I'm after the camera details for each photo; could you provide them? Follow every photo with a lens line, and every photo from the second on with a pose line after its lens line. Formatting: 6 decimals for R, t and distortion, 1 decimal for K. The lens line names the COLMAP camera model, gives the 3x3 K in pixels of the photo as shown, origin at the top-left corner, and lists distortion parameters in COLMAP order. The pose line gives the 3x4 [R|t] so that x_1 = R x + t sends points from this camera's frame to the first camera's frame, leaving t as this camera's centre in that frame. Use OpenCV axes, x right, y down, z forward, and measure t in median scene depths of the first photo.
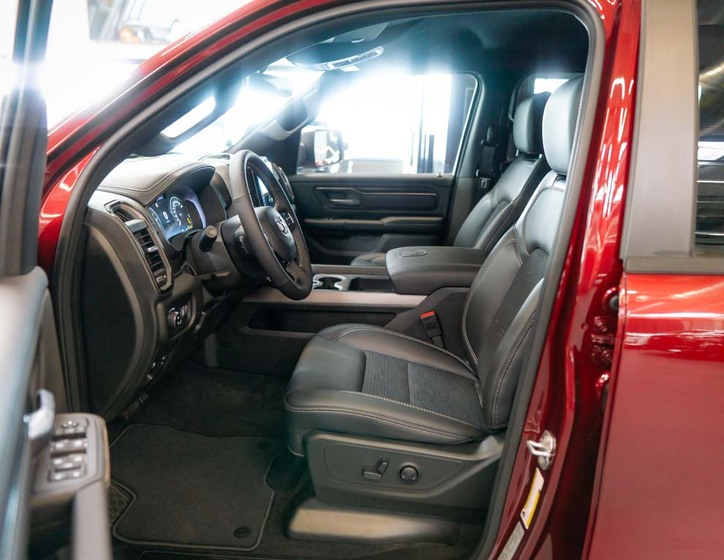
lens RADIAL K [[601.8, 0, 355.4], [0, 601.8, 284.7], [0, 0, 1]] dist [0.001856, -0.003422]
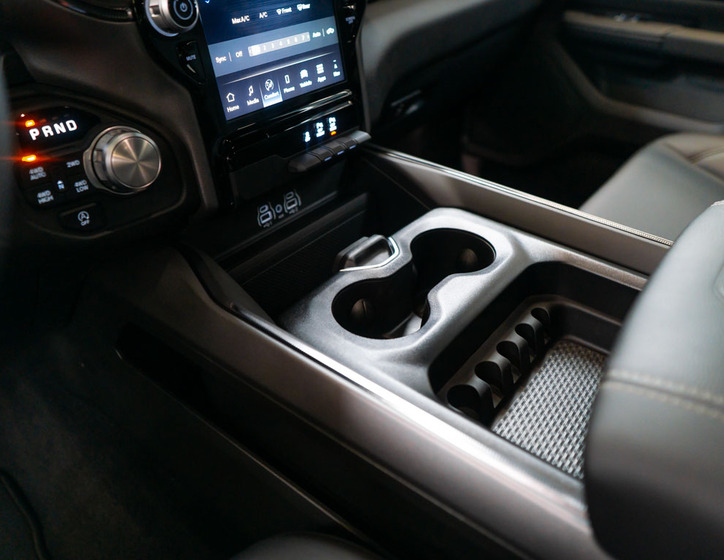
lens RADIAL K [[594.9, 0, 360.1], [0, 594.9, 279.4], [0, 0, 1]] dist [0.008549, -0.019575]
pose [[0.822939, 0.332753, -0.460485, 0.062274], [-0.155563, 0.911530, 0.380675, -0.103214], [0.546417, -0.241638, 0.801898, 0.773485]]
